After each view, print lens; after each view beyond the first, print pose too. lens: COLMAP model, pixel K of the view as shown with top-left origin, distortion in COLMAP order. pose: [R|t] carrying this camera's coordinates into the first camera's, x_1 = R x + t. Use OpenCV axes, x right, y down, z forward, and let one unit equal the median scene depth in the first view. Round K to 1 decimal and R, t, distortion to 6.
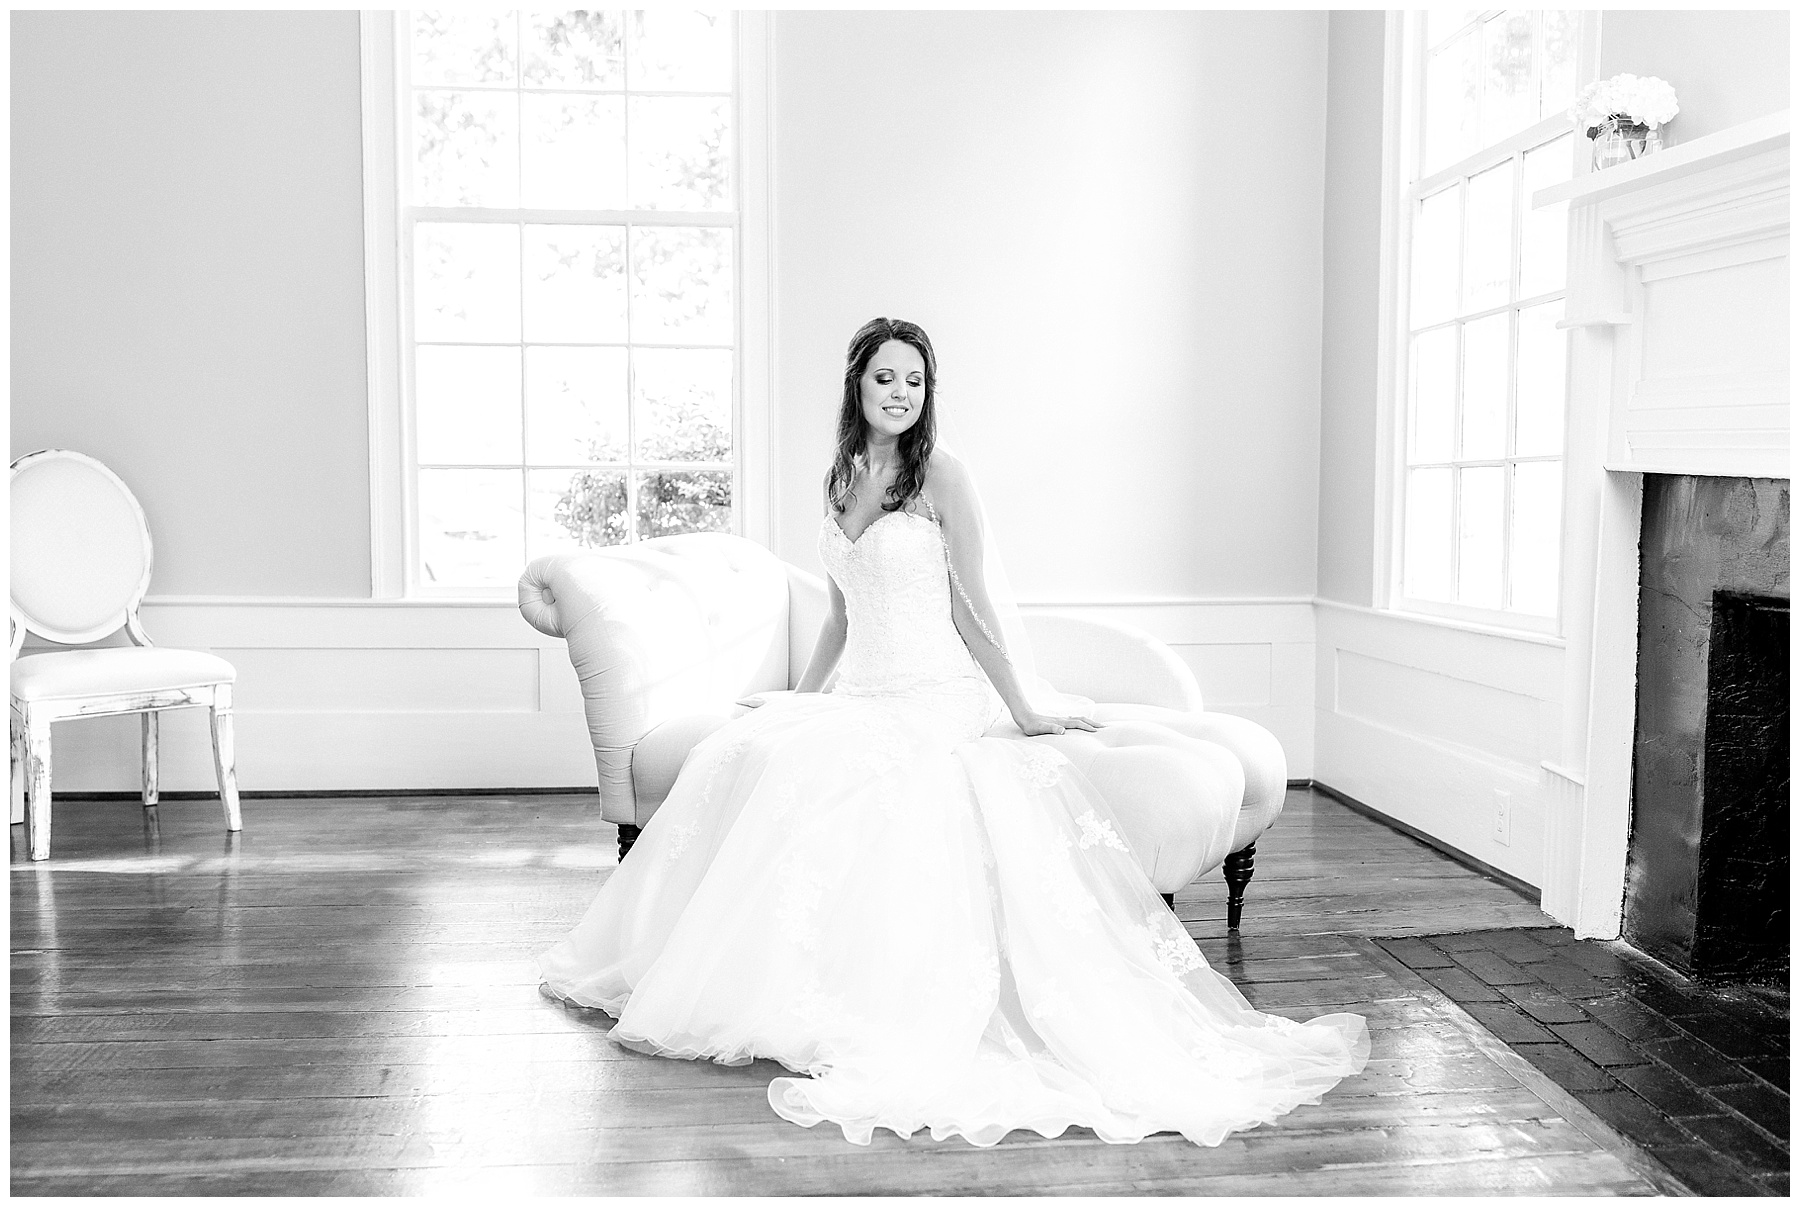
lens RADIAL K [[1863.2, 0, 957.0], [0, 1863.2, 467.3], [0, 0, 1]] dist [0.013529, -0.023655]
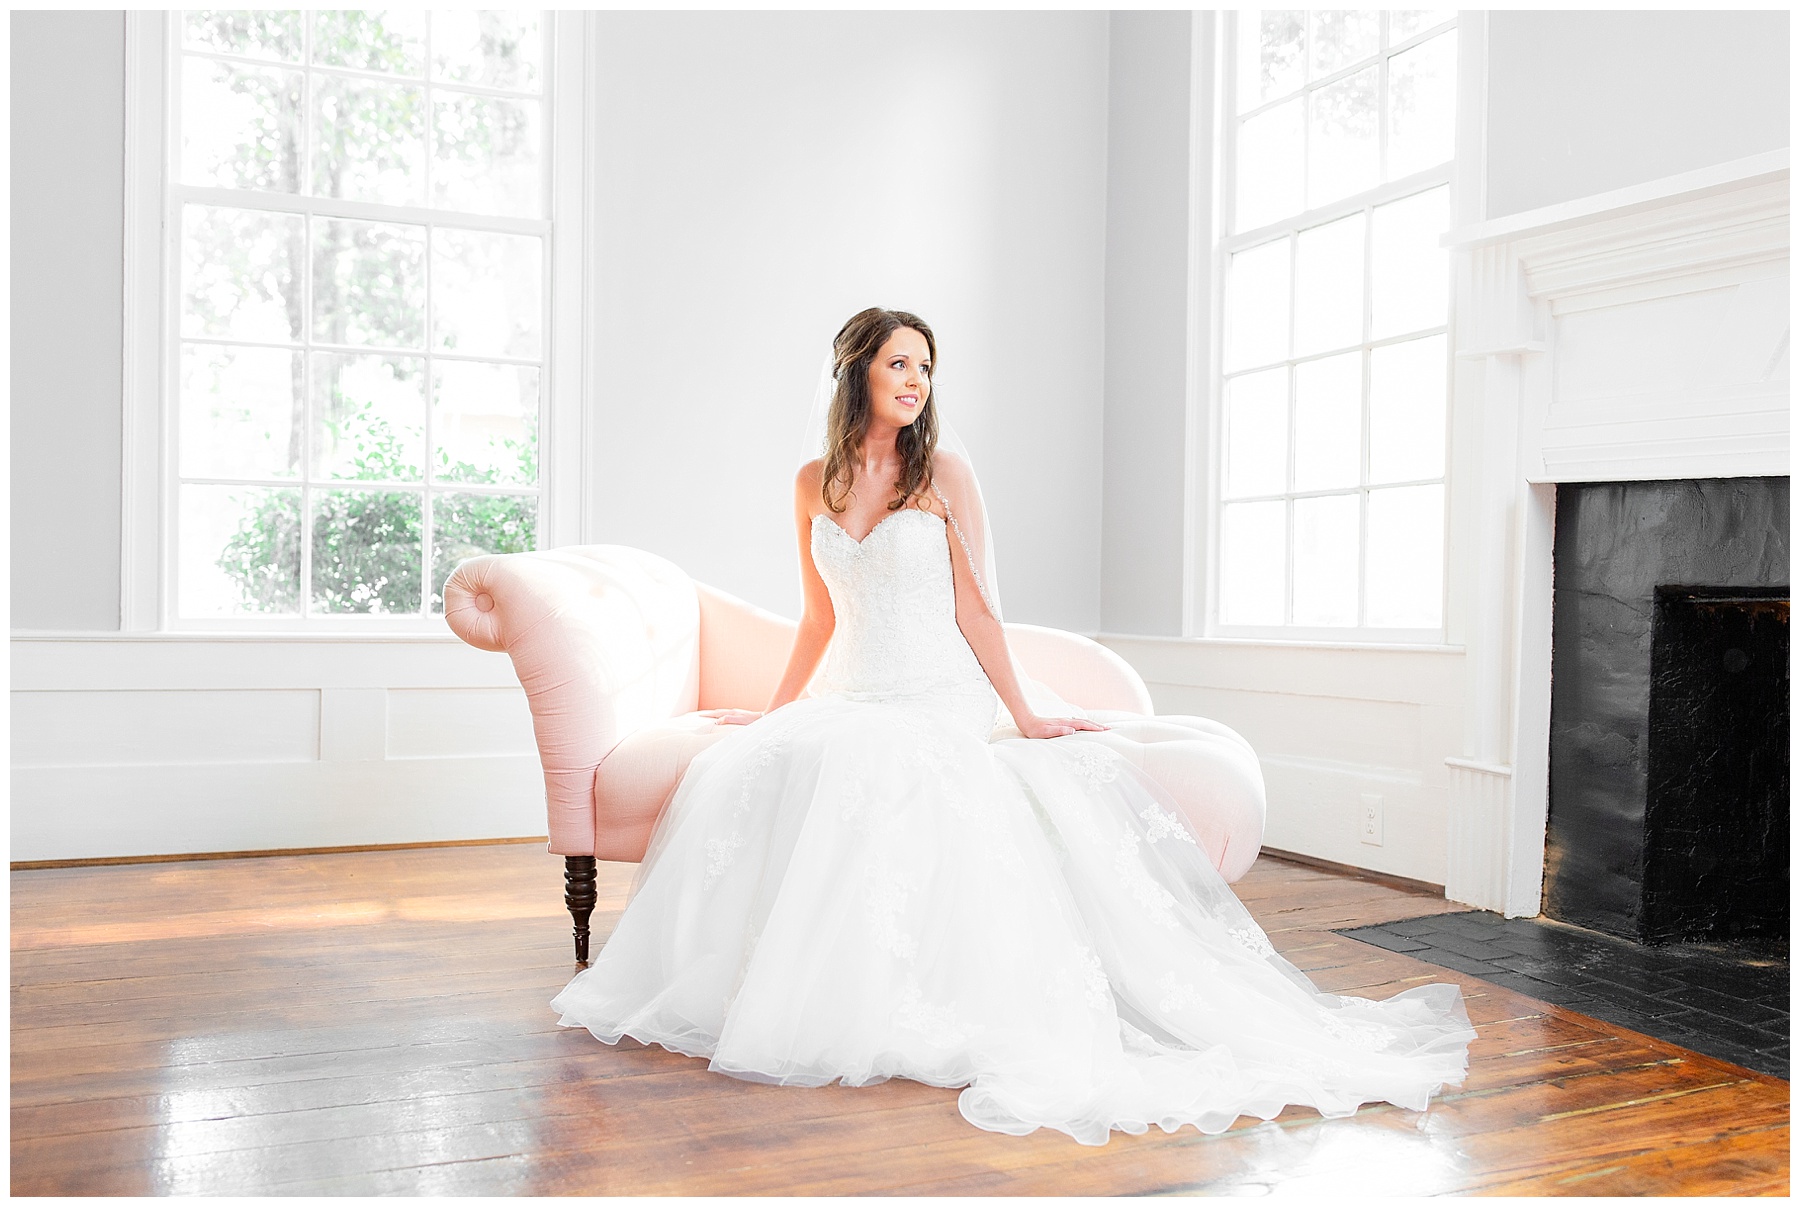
lens RADIAL K [[1784.5, 0, 971.3], [0, 1784.5, 489.5], [0, 0, 1]] dist [0.001812, 0.008341]
pose [[0.939947, 0.025558, 0.340363, -0.311724], [-0.007803, 0.998541, -0.053430, 0.062954], [-0.341232, 0.047565, 0.938775, 0.127511]]
